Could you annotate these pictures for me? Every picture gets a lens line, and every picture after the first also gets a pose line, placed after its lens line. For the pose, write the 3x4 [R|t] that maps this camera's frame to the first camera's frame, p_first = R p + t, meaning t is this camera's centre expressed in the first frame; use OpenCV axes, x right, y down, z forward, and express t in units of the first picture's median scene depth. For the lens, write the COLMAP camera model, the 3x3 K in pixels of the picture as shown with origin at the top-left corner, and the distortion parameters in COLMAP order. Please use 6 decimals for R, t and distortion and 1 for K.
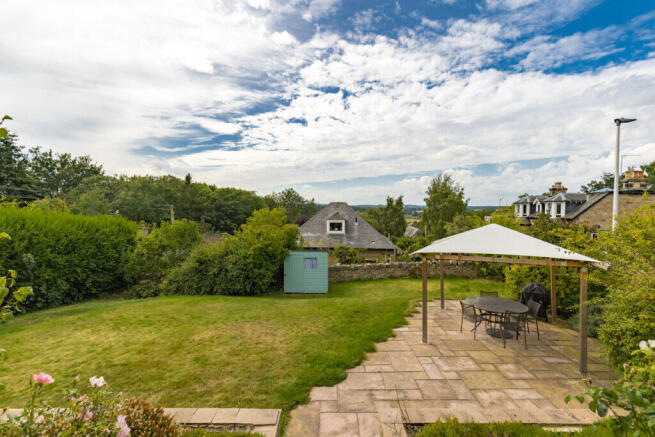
lens RADIAL K [[309.1, 0, 327.3], [0, 309.1, 223.5], [0, 0, 1]] dist [0.002261, 0.000357]
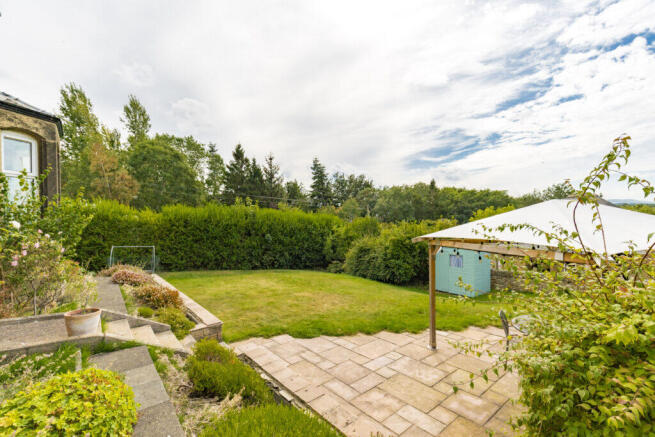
lens RADIAL K [[302.0, 0, 327.5], [0, 302.0, 218.5], [0, 0, 1]] dist [0.000640, 0.000707]
pose [[0.629200, -0.007791, -0.777204, 0.166543], [-0.019584, 0.999473, -0.025873, 0.013060], [0.776996, 0.031500, 0.628717, 0.053483]]
